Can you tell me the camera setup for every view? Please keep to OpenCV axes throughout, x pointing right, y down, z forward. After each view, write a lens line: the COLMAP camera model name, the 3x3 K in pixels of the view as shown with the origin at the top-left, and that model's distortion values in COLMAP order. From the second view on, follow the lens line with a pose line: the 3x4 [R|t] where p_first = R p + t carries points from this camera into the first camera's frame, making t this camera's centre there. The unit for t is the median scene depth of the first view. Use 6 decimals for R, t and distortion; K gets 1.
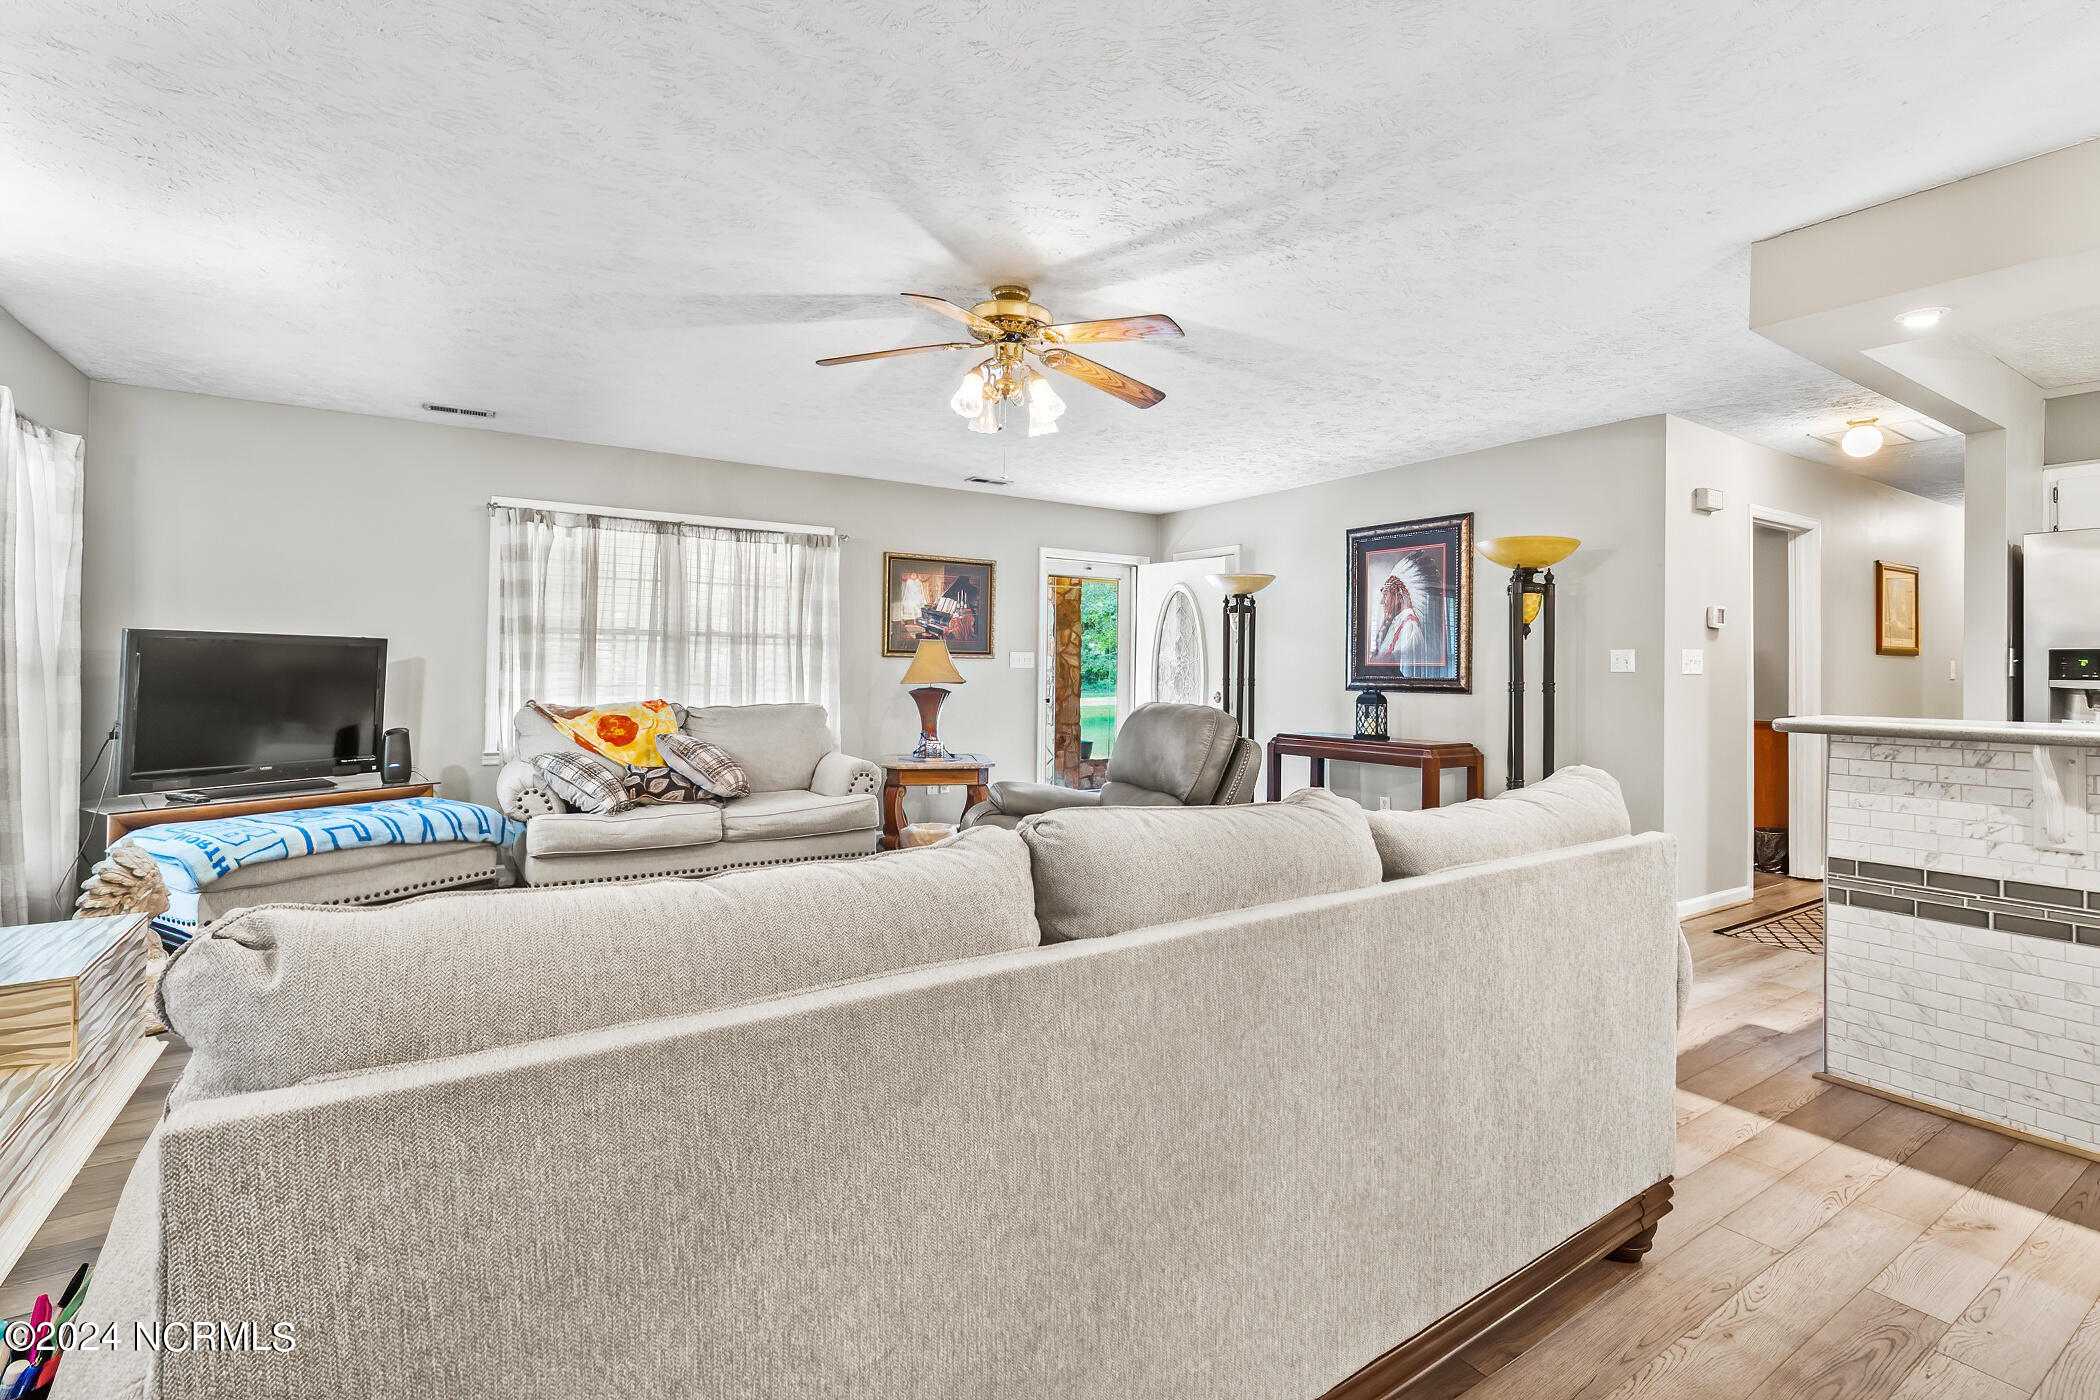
lens RADIAL K [[953.8, 0, 1048.0], [0, 953.8, 671.7], [0, 0, 1]] dist [-0.001459, 0.005183]
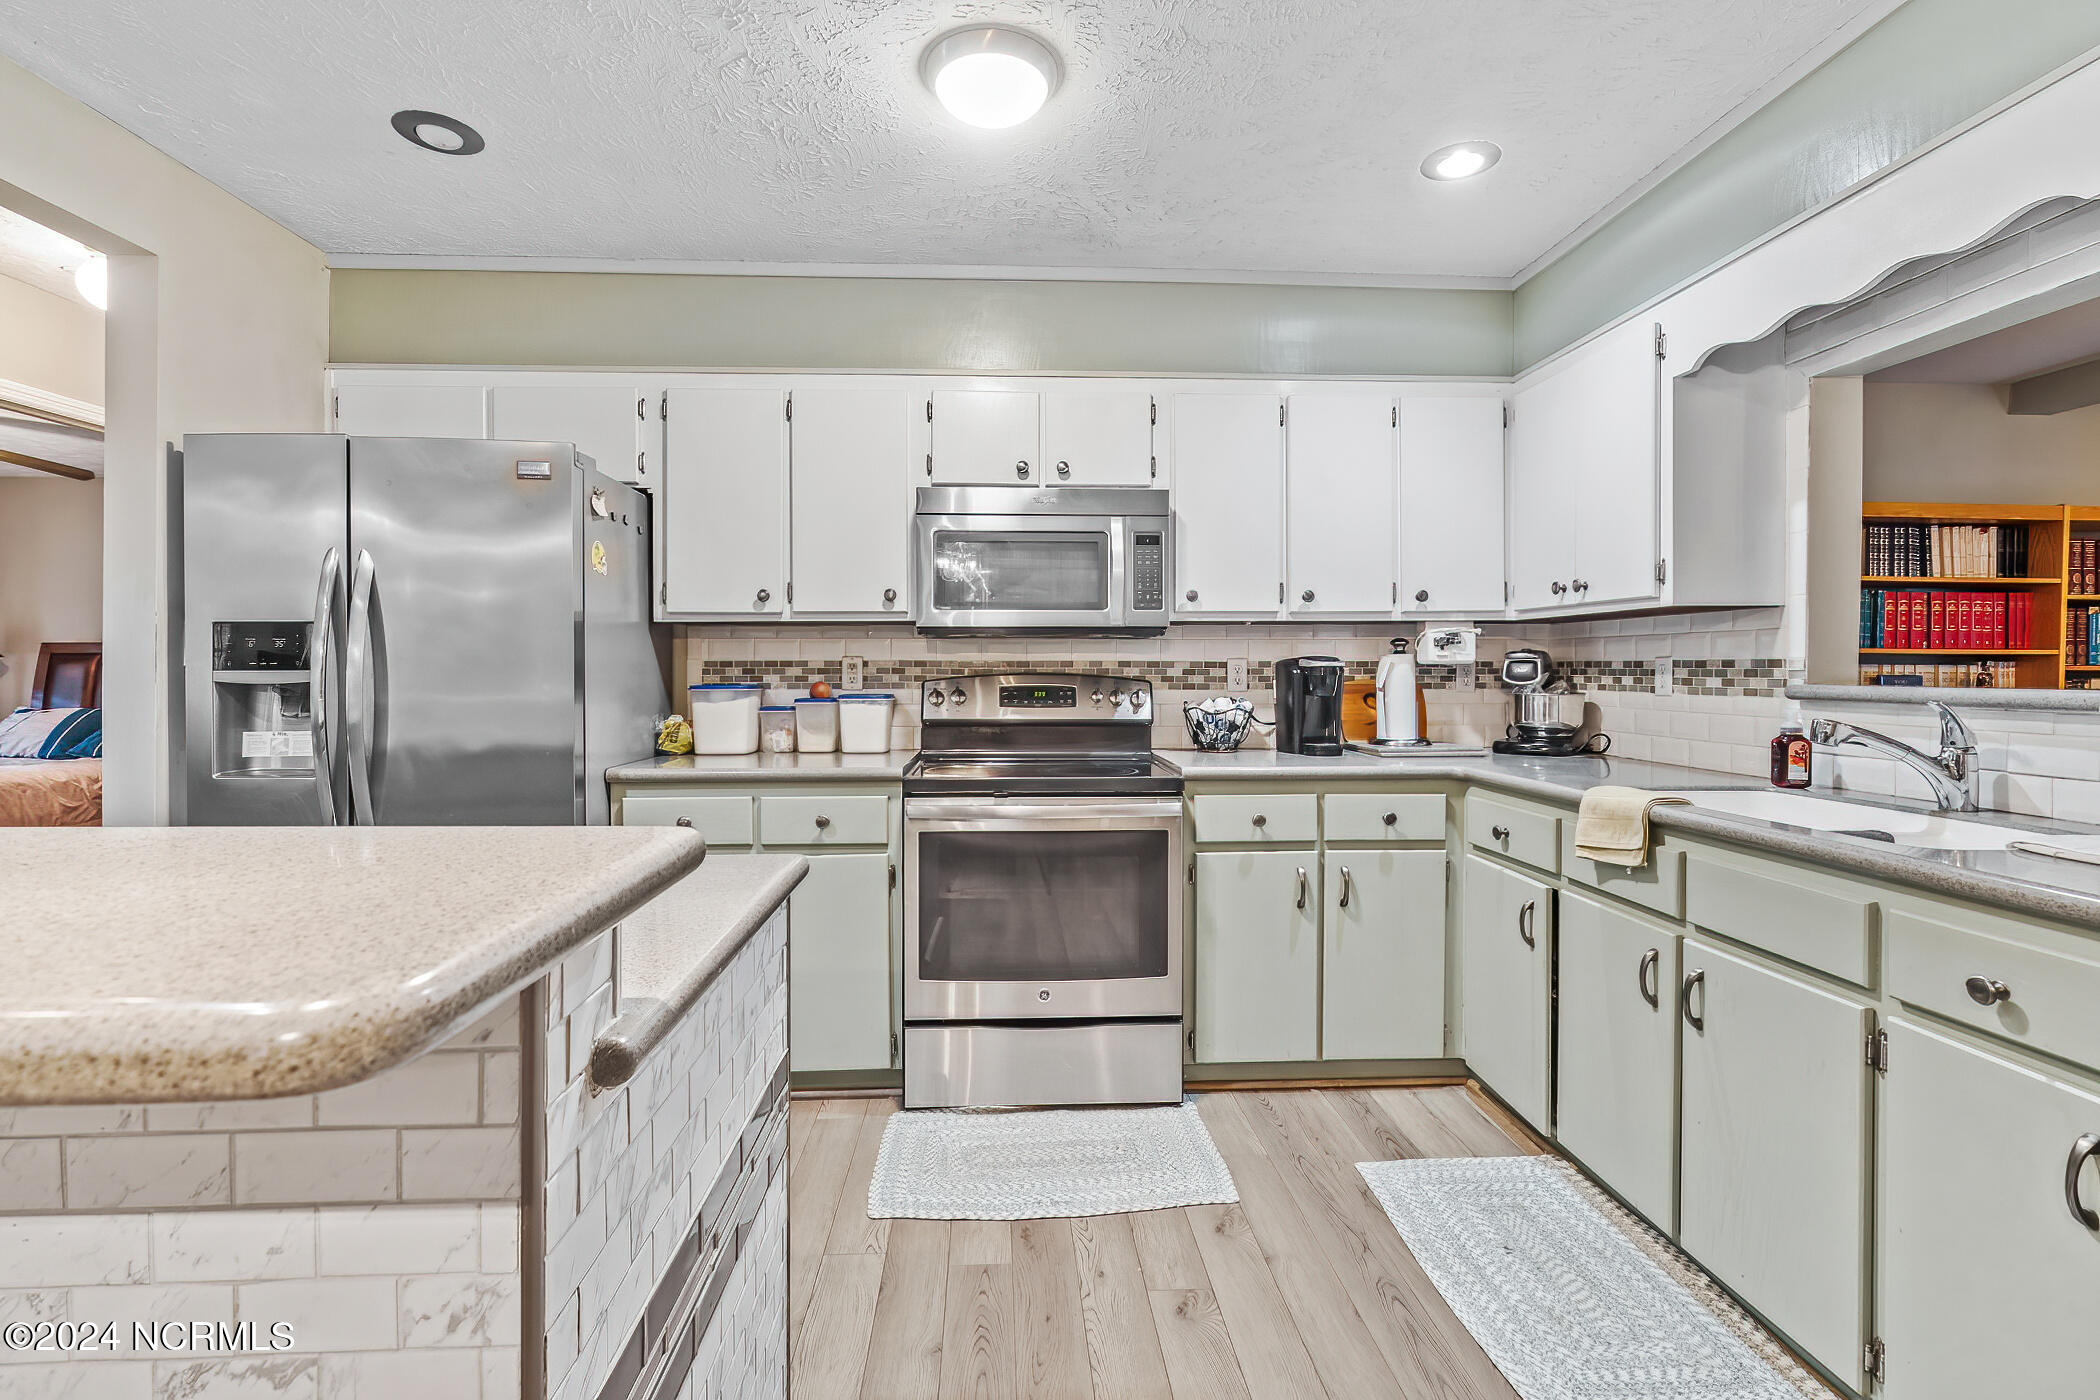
lens RADIAL K [[951.6, 0, 1050.2], [0, 951.6, 679.7], [0, 0, 1]] dist [0.000831, 0.005368]
pose [[0.501649, -0.016600, 0.864912, 0.702426], [0.001767, 0.999833, 0.018164, 0.004048], [-0.865069, -0.007583, 0.501595, 0.194787]]
